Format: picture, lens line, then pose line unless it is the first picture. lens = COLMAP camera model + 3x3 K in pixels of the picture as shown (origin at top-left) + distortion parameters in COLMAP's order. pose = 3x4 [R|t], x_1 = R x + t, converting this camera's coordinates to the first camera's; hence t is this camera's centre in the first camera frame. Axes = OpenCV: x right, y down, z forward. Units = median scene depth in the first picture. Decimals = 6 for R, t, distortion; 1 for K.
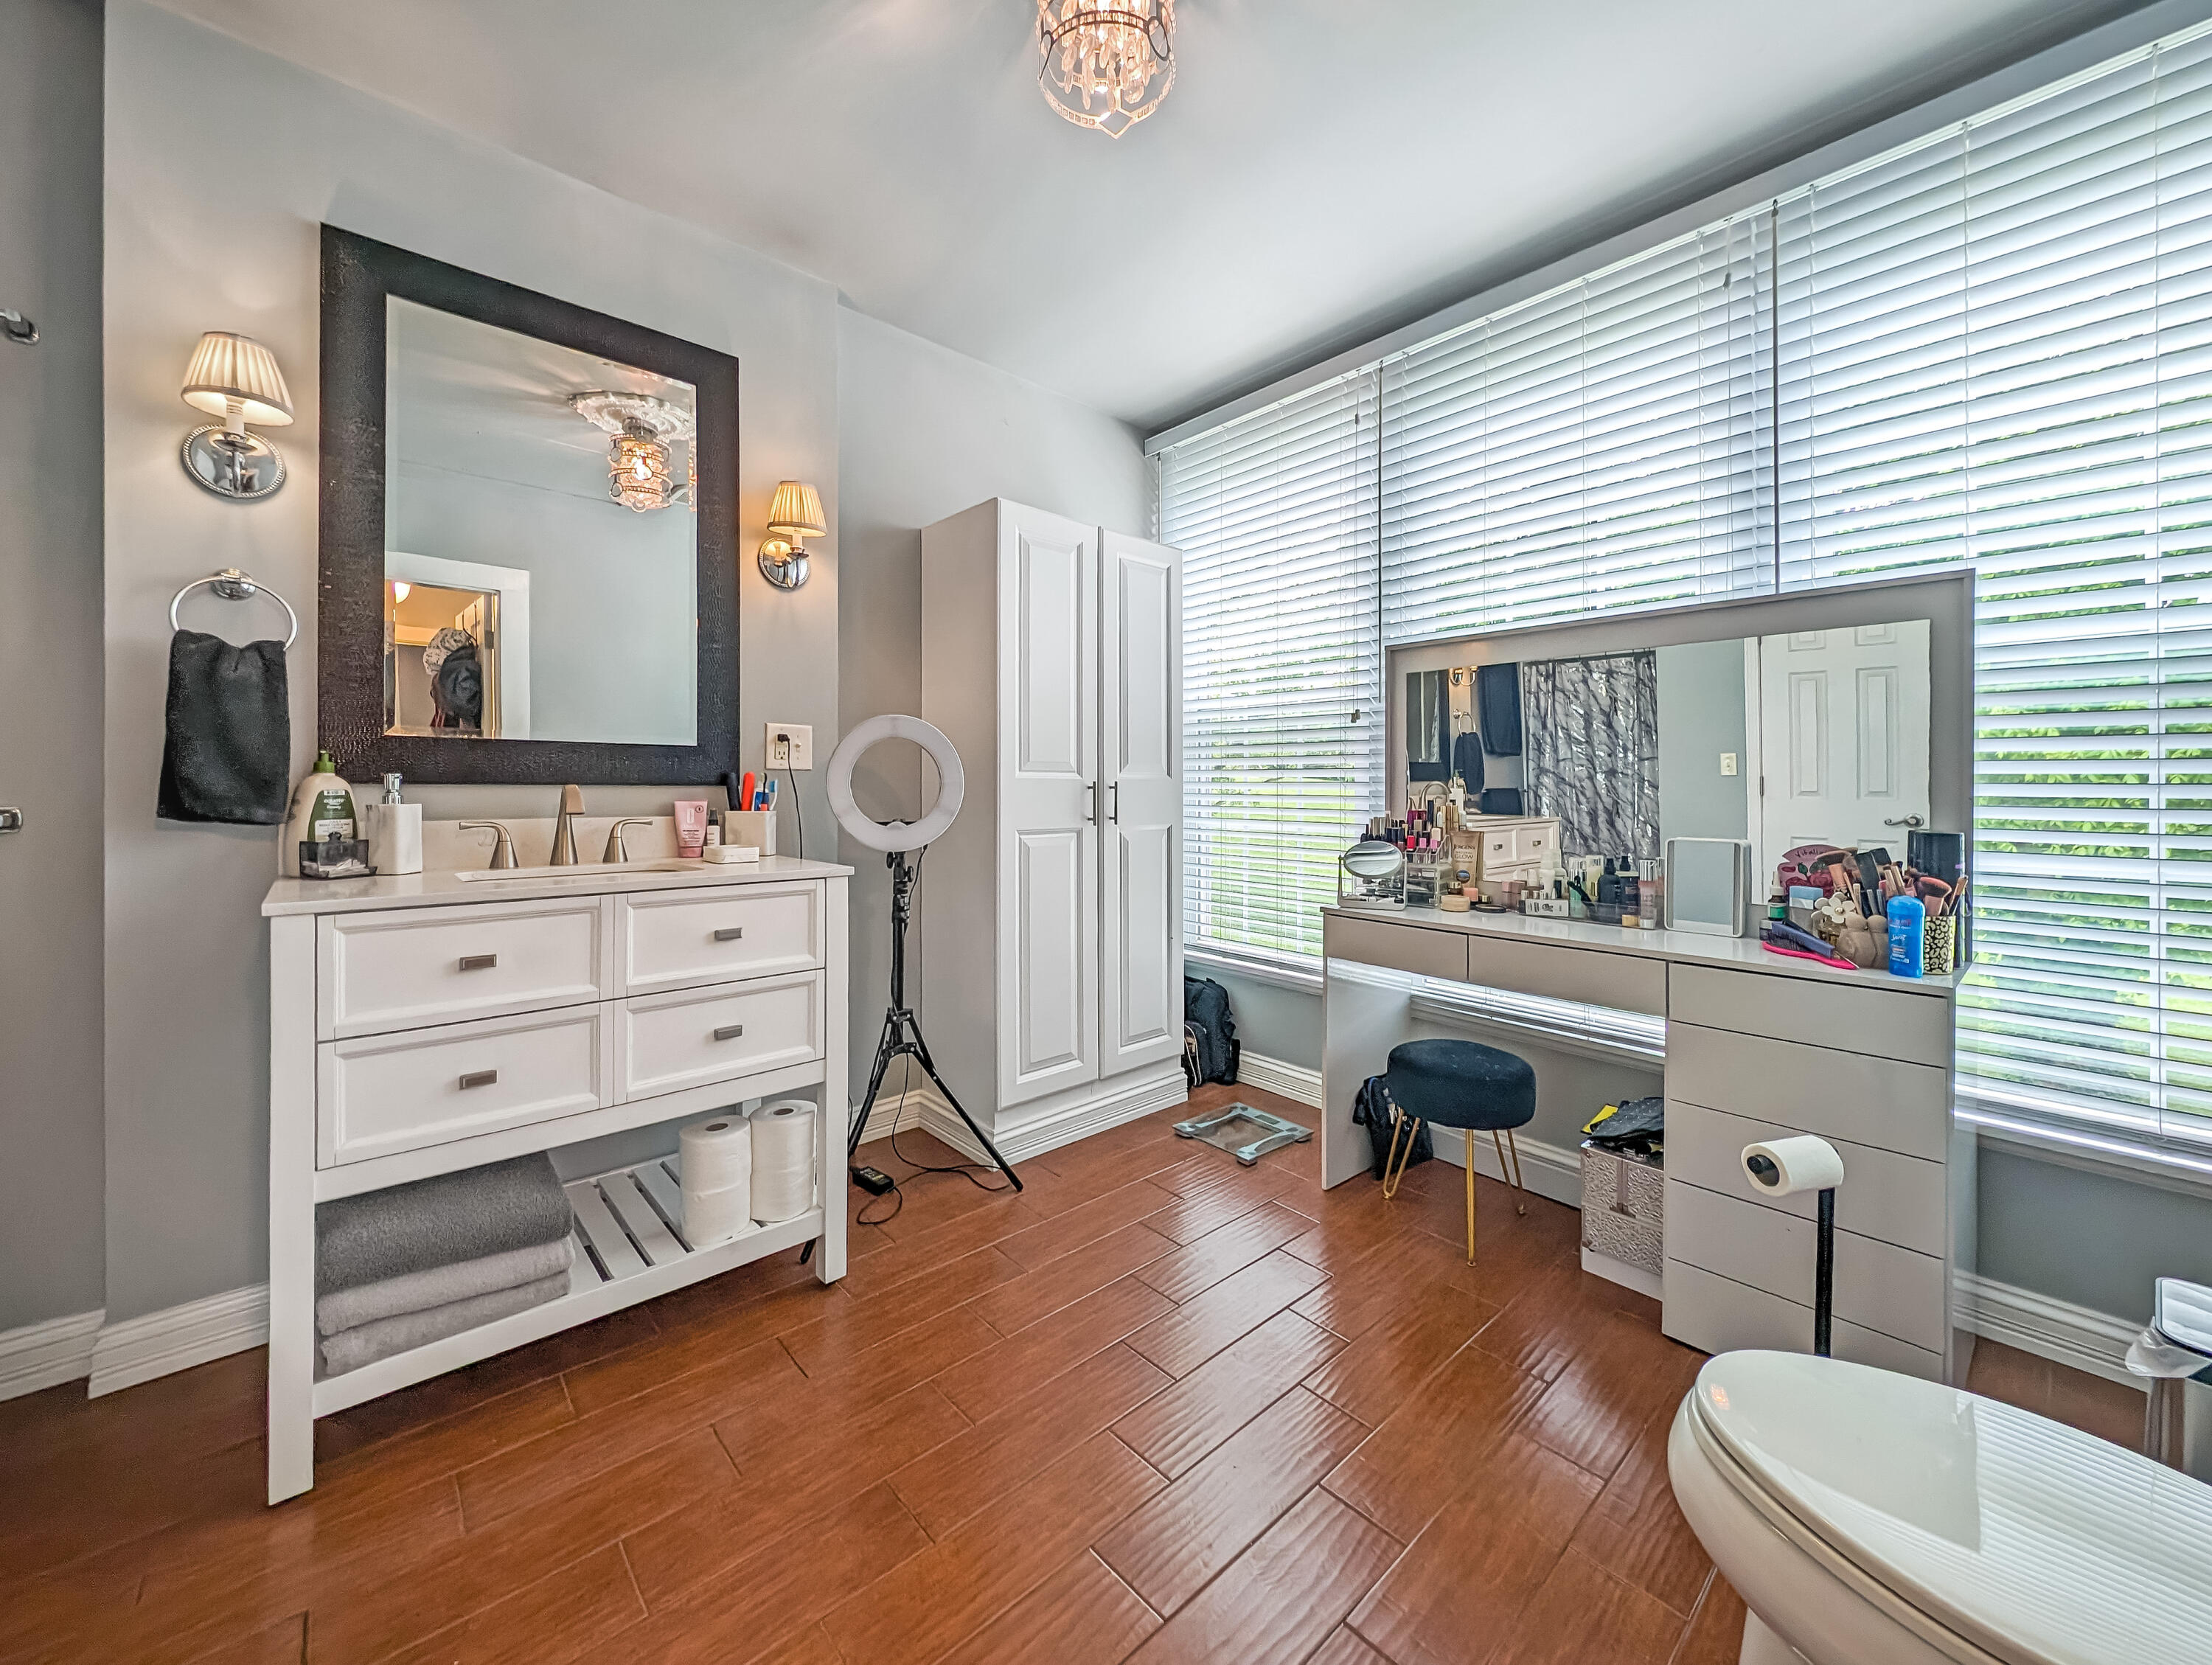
lens RADIAL K [[846.0, 0, 1111.9], [0, 846.0, 788.4], [0, 0, 1]] dist [-0.001082, -0.000162]
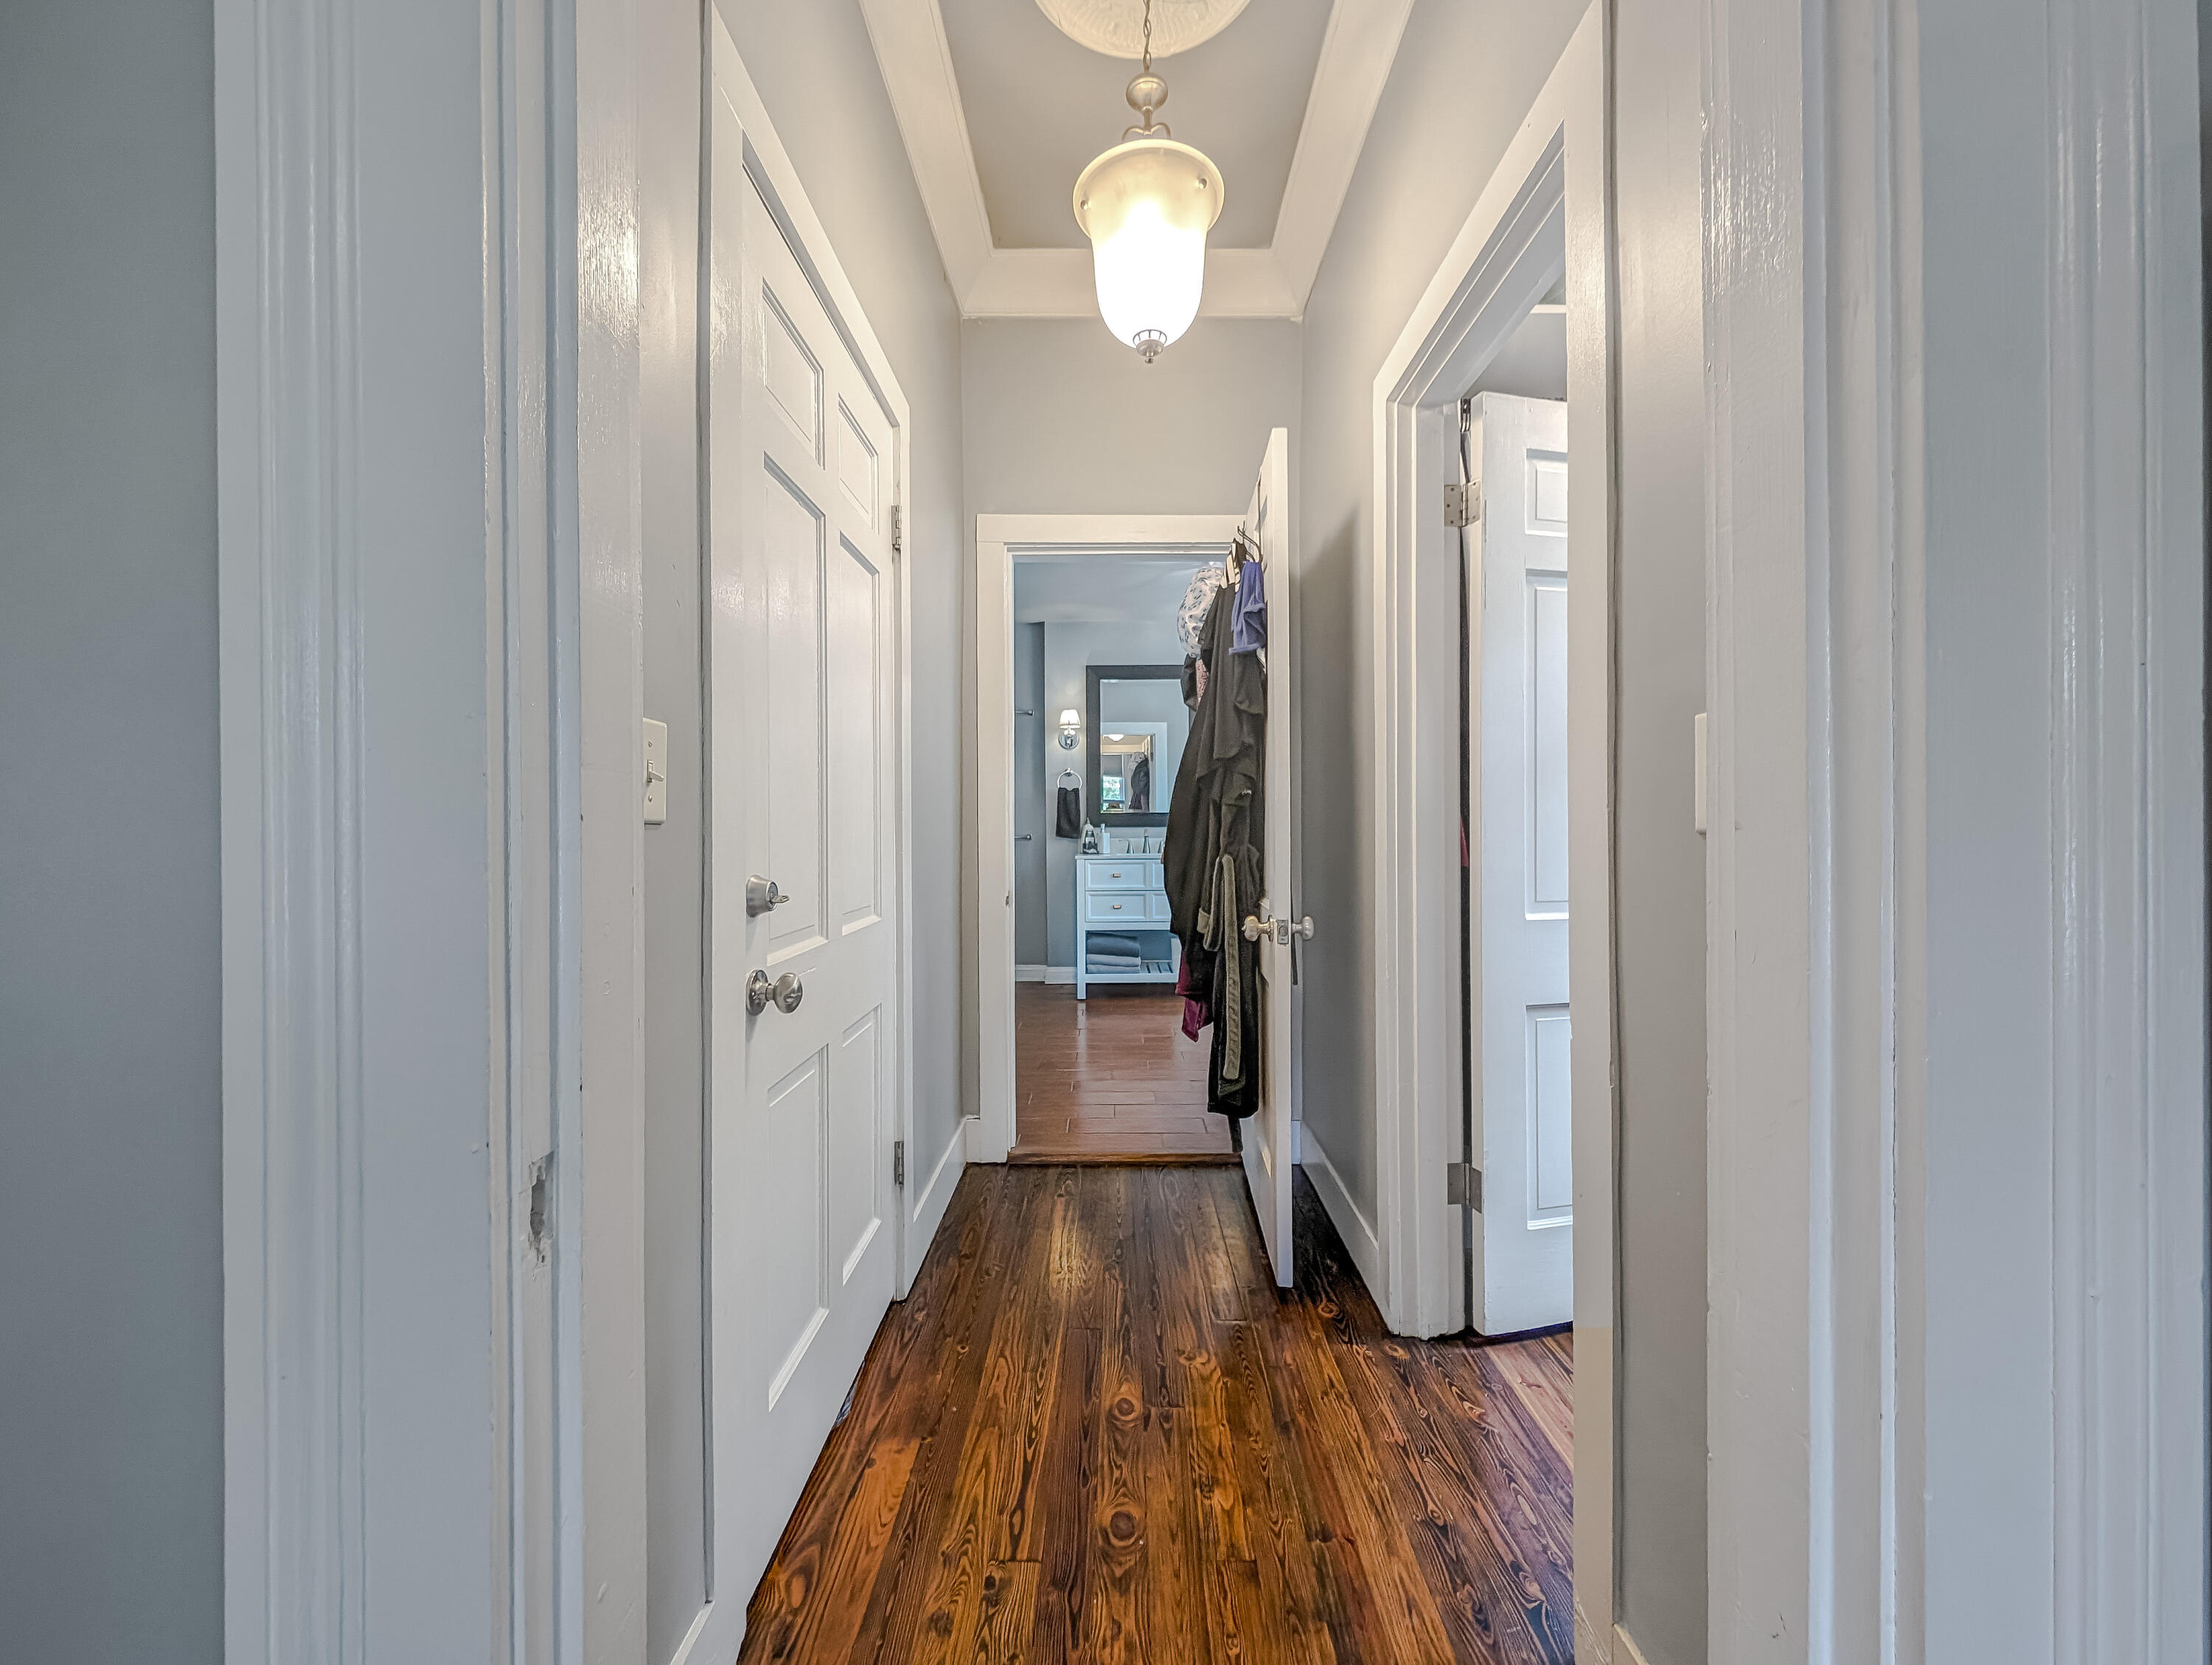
lens RADIAL K [[775.7, 0, 1106.0], [0, 775.7, 832.5], [0, 0, 1]] dist [0.000027, -0.000001]
pose [[0.738465, -0.004847, -0.674274, 1.344988], [0.006099, 0.999981, -0.000509, 0.020578], [0.674264, -0.003736, 0.738481, -1.377806]]
